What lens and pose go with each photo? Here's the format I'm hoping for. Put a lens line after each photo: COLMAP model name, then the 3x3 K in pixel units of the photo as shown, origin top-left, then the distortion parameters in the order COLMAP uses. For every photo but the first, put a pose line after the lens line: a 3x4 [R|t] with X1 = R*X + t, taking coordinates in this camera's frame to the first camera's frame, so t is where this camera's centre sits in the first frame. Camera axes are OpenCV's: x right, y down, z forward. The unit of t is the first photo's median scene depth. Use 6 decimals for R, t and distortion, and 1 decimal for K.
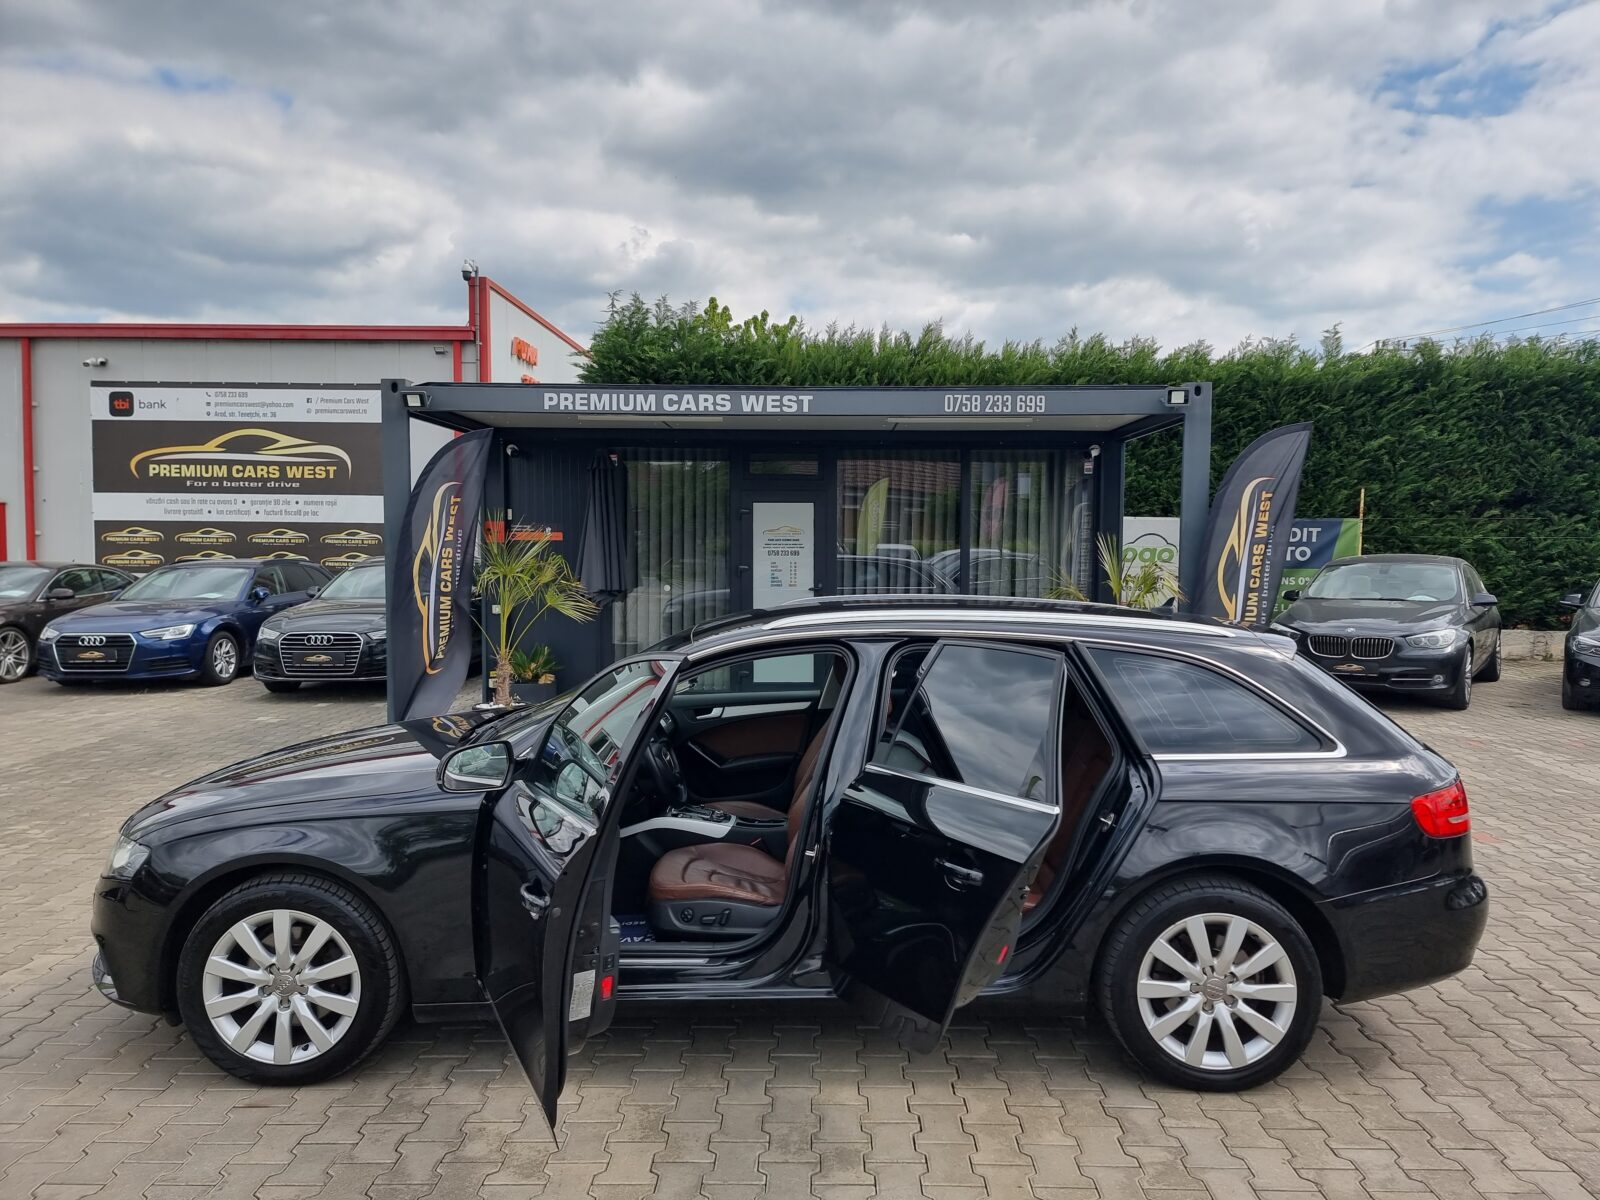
lens RADIAL K [[1122.4, 0, 815.8], [0, 1122.4, 599.1], [0, 0, 1]] dist [0.076373, -0.066331]
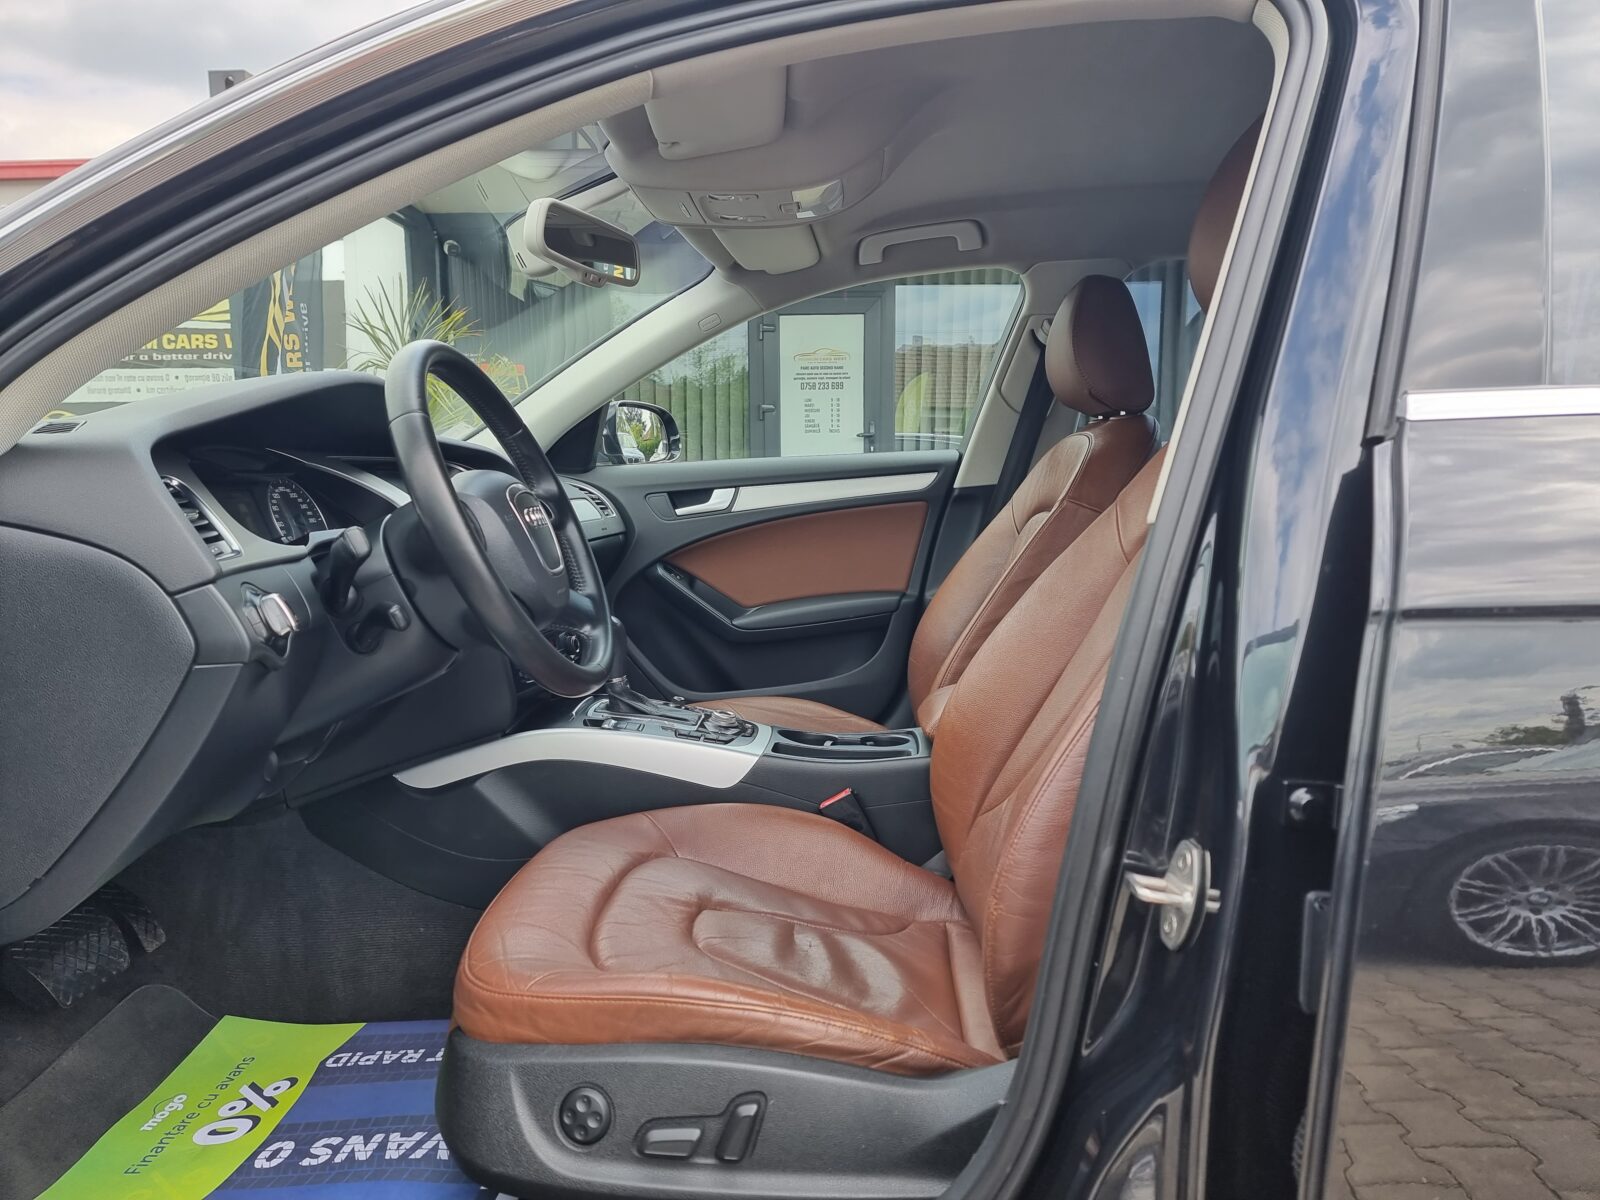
lens RADIAL K [[1098.3, 0, 800.0], [0, 1098.3, 600.0], [0, 0, 1]] dist [0.075221, -0.000555]
pose [[0.999552, -0.002192, -0.029858, -0.021751], [0.003910, 0.998332, 0.057606, 0.056113], [0.029682, -0.057697, 0.997893, 0.276766]]
